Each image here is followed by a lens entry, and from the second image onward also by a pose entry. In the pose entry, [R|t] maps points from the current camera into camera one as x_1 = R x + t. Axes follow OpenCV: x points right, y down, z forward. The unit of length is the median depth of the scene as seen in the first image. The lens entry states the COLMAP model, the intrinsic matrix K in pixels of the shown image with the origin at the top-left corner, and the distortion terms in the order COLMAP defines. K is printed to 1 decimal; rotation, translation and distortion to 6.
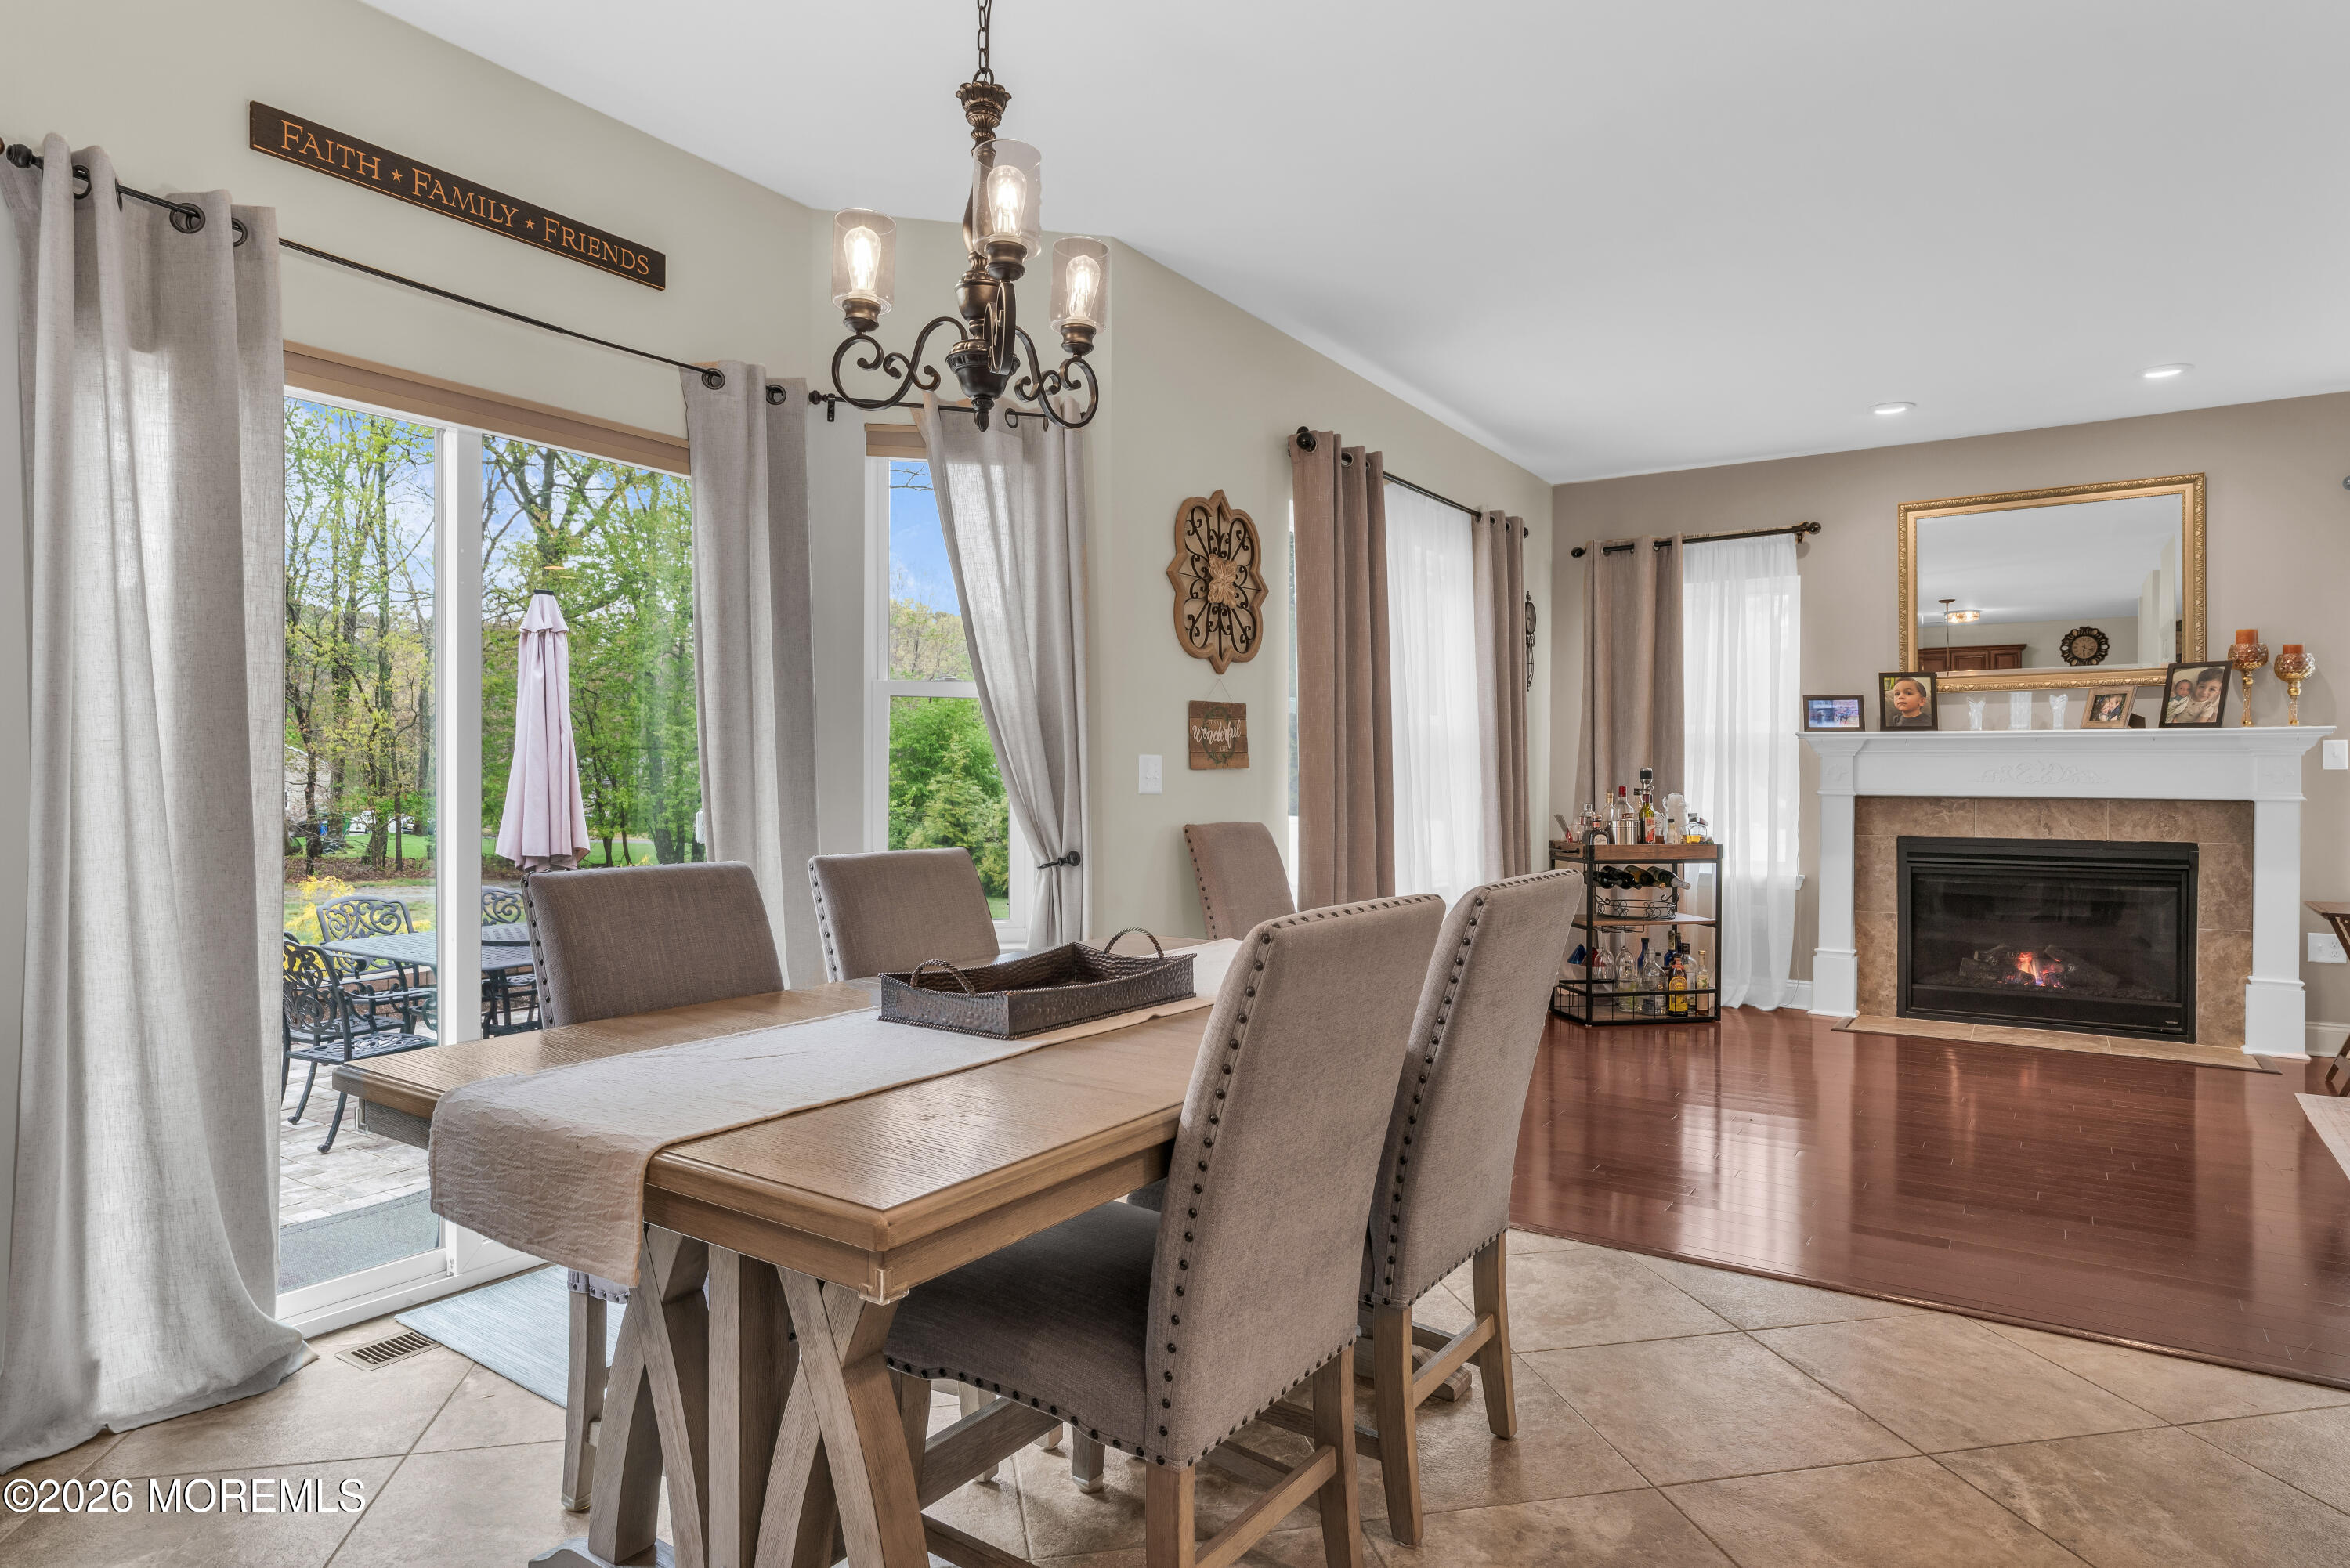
lens RADIAL K [[1327.2, 0, 1175.0], [0, 1327.2, 784.0], [0, 0, 1]] dist [0.000659, 0.001281]
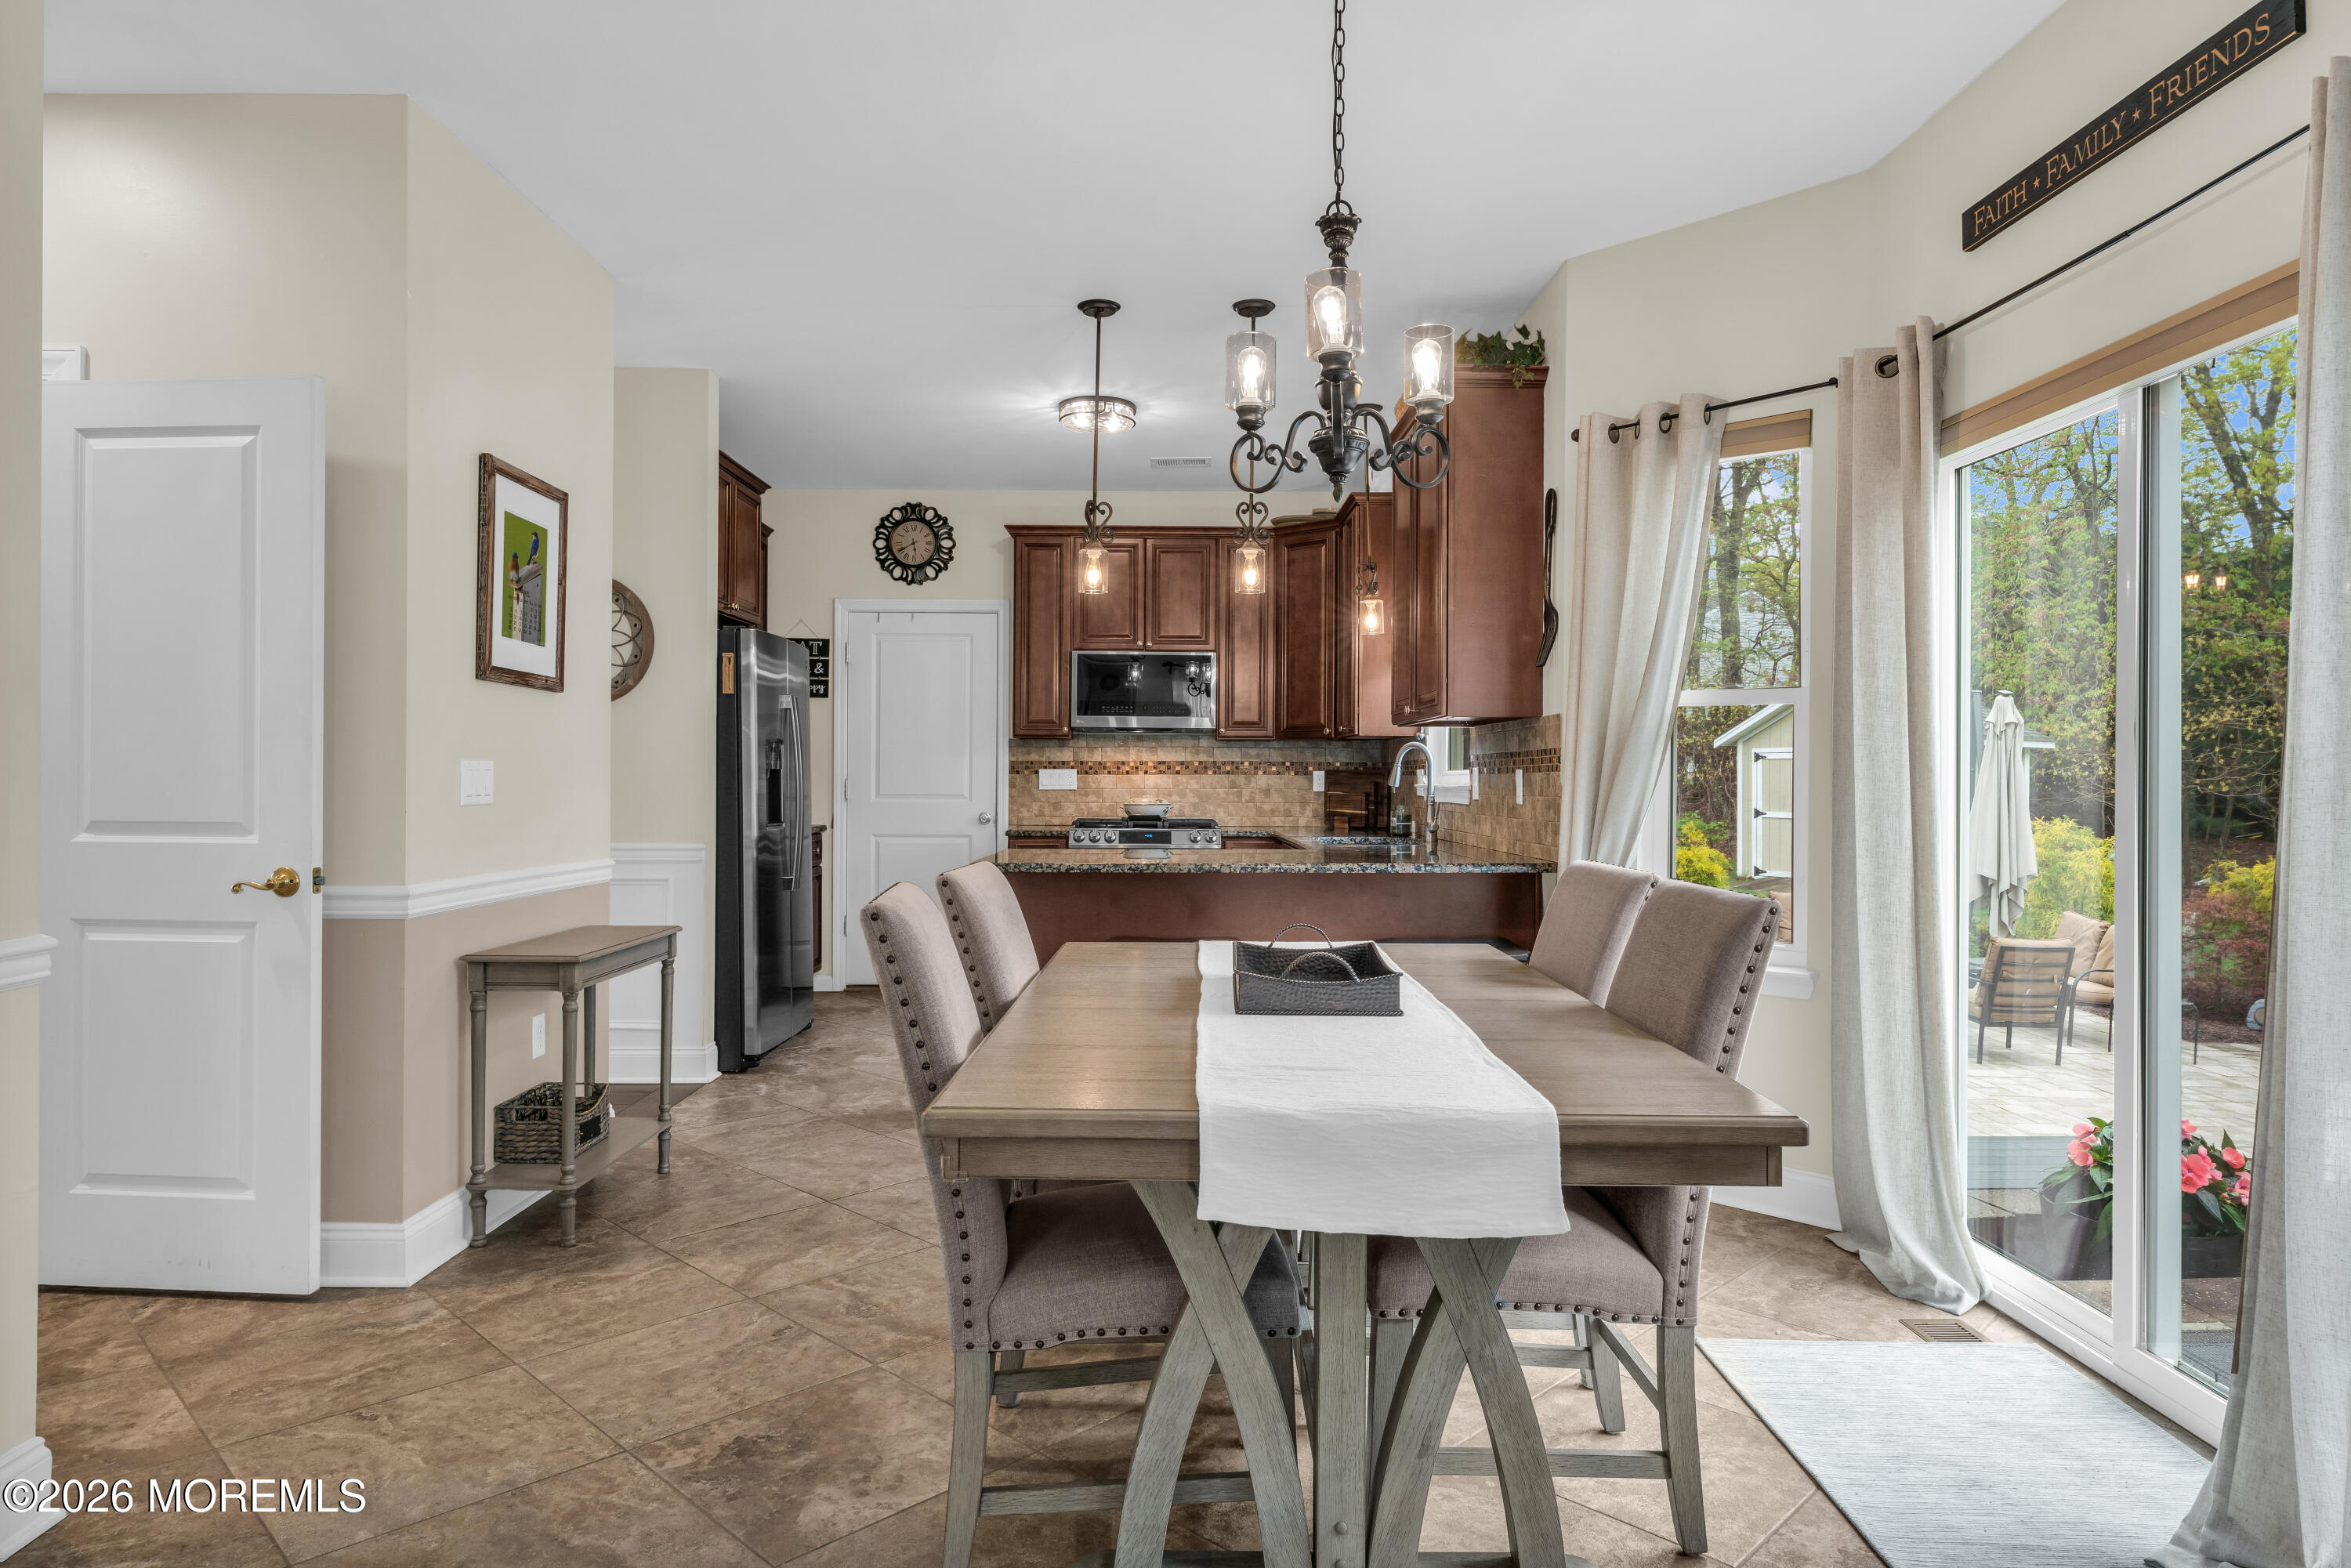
lens RADIAL K [[1327.8, 0, 1175.5], [0, 1327.8, 784.0], [0, 0, 1]] dist [0.000659, 0.001281]
pose [[-0.820235, -0.003358, -0.572017, 0.522308], [-0.008416, 0.999945, 0.006198, -0.010854], [0.571965, 0.009898, -0.820219, 1.495016]]
